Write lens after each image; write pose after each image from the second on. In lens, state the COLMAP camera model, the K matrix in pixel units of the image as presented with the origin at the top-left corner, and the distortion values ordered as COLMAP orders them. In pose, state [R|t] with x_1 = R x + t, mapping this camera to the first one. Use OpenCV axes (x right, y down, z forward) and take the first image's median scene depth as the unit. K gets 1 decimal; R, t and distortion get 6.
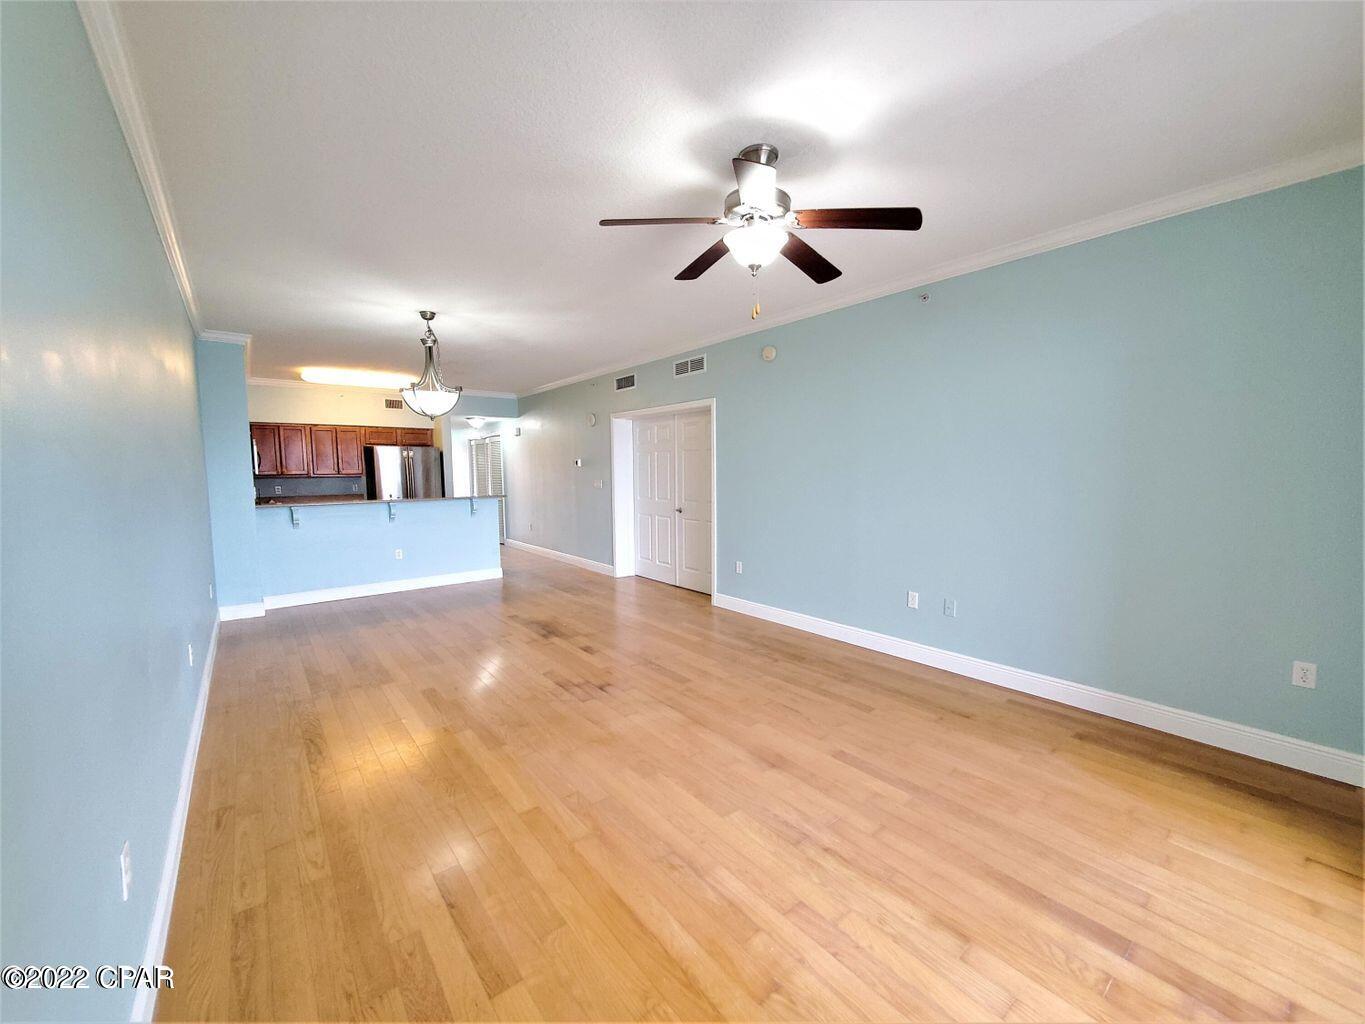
lens RADIAL K [[539.1, 0, 691.9], [0, 539.1, 513.1], [0, 0, 1]] dist [-0.001627, -0.000119]
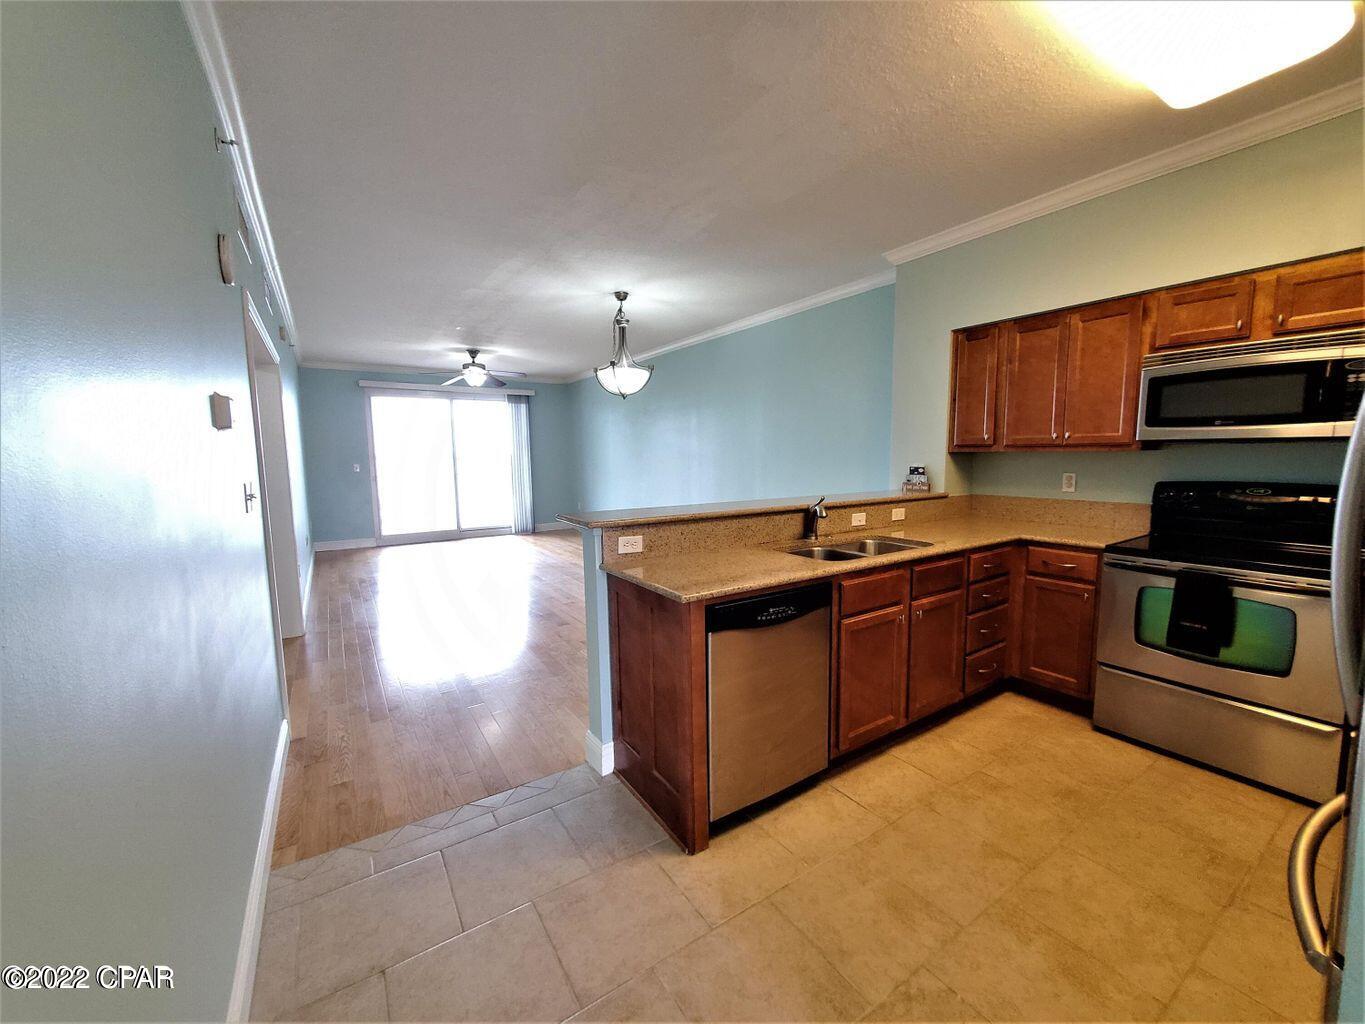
lens RADIAL K [[539.1, 0, 691.9], [0, 539.1, 513.1], [0, 0, 1]] dist [-0.001627, -0.000119]
pose [[-0.994798, 0.011185, 0.101248, -0.712406], [0.030369, 0.981319, 0.189976, -0.150066], [-0.097232, 0.192063, -0.976554, 2.036422]]
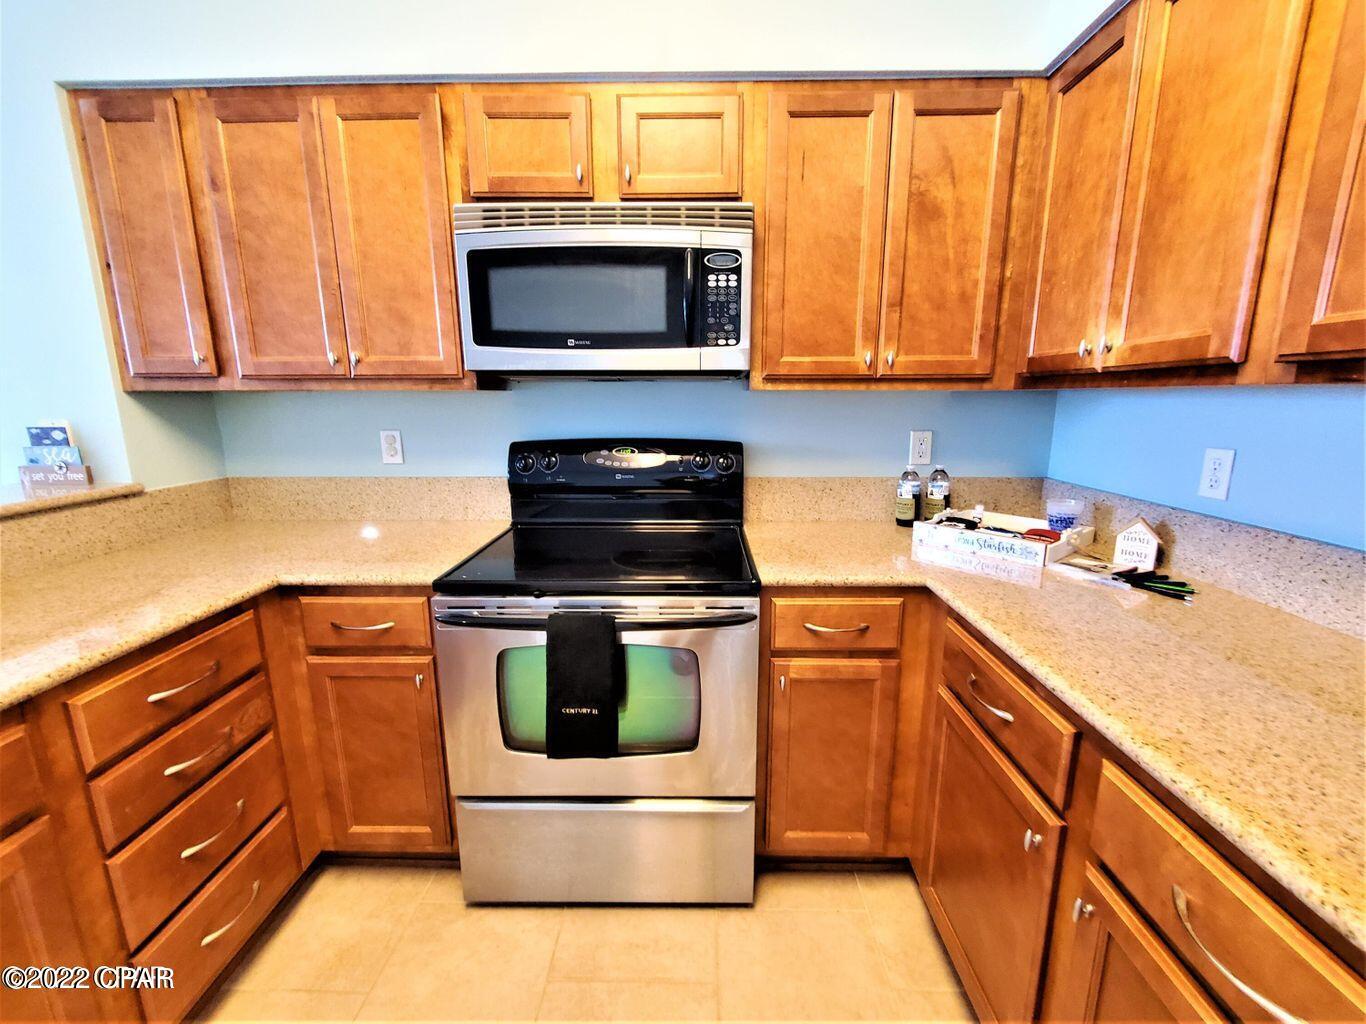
lens RADIAL K [[570.0, 0, 688.1], [0, 570.0, 511.2], [0, 0, 1]] dist [-0.000367, -0.000119]
pose [[-0.650946, 0.165016, -0.740971, -0.956524], [-0.052255, 0.964032, 0.260599, -0.116491], [0.757323, 0.208356, -0.618910, 1.729525]]
